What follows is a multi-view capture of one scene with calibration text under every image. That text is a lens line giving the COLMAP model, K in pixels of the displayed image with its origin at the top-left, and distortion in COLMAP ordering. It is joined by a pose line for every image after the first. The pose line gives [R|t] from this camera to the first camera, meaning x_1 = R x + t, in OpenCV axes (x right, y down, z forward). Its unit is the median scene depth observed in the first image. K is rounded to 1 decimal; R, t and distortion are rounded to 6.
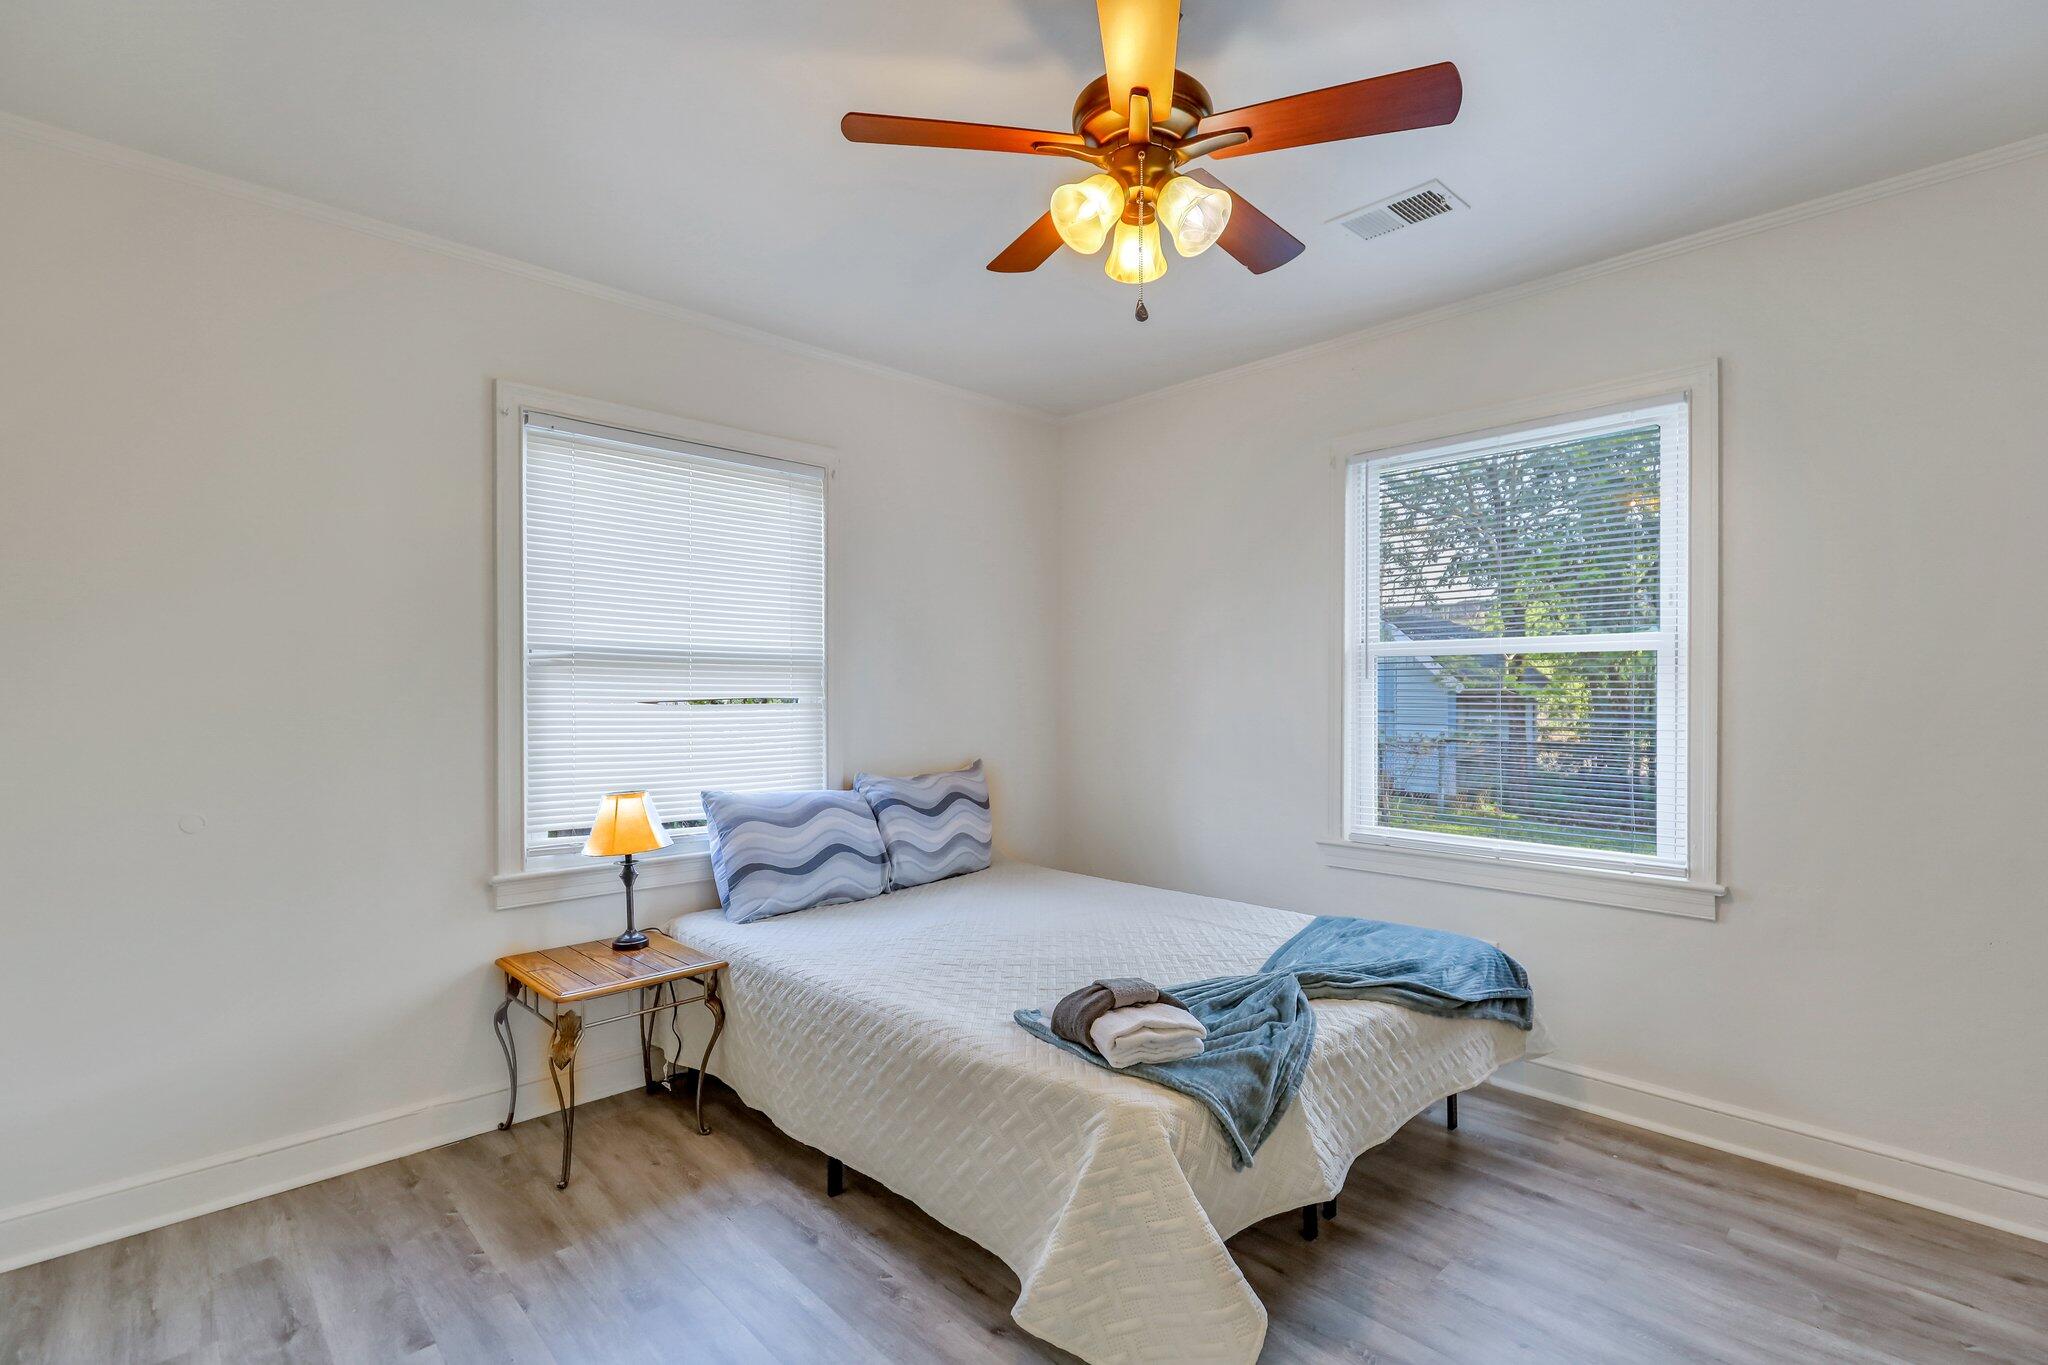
lens RADIAL K [[920.6, 0, 1024.0], [0, 920.6, 682.5], [0, 0, 1]] dist [-0.000844, -0.000090]
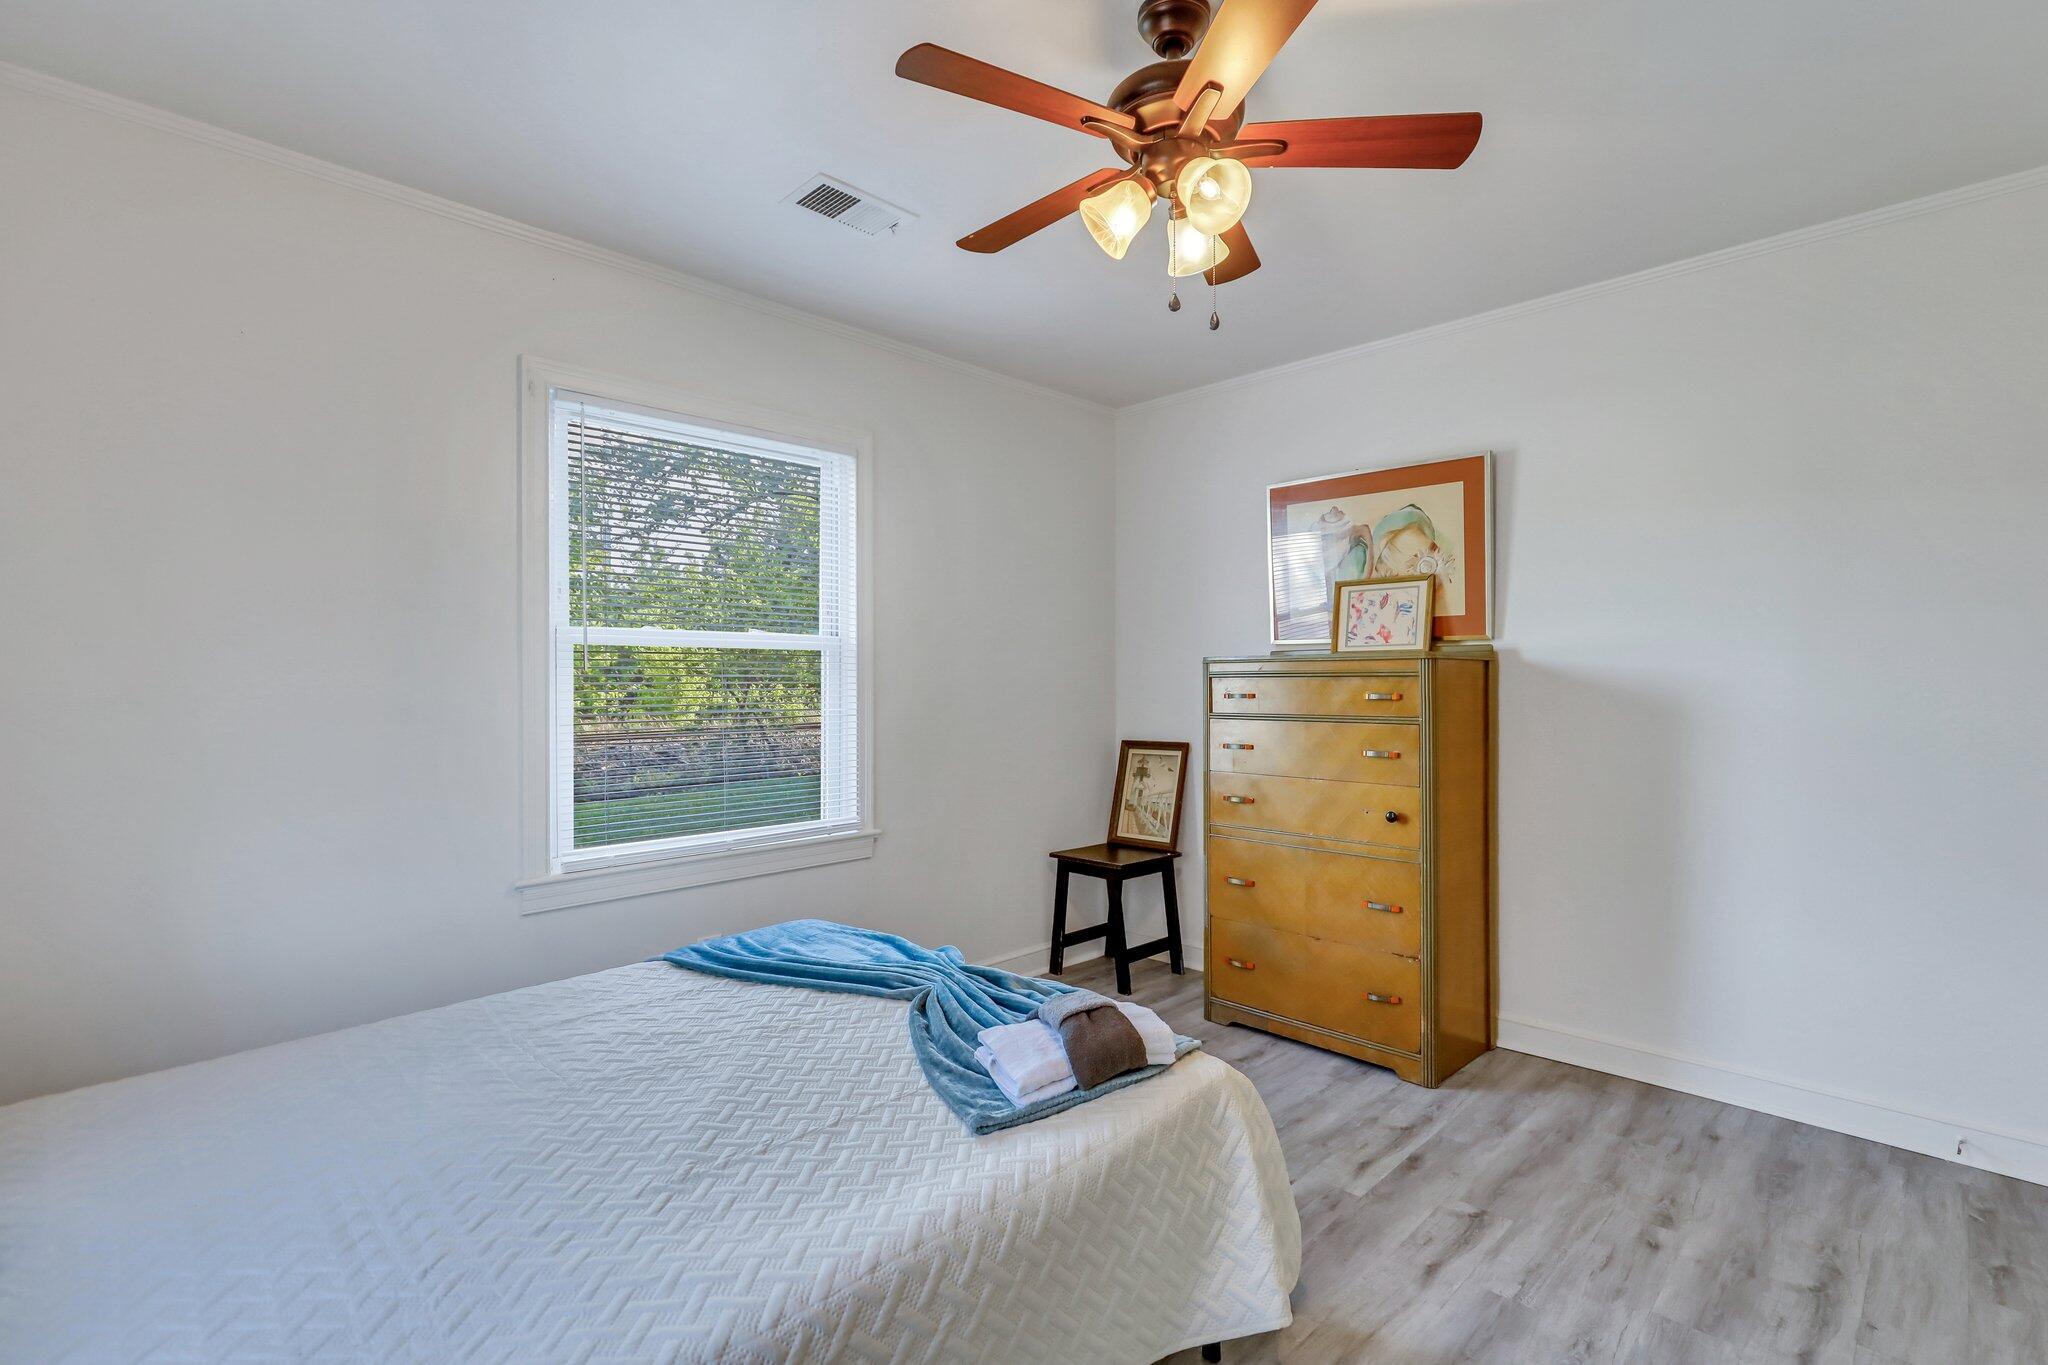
lens RADIAL K [[976.0, 0, 1023.2], [0, 976.0, 688.6], [0, 0, 1]] dist [-0.004416, -0.000584]
pose [[-0.008659, -0.011132, 0.999901, -0.601725], [-0.003129, 0.999933, 0.011105, 0.001587], [-0.999958, -0.003033, -0.008693, 0.744869]]
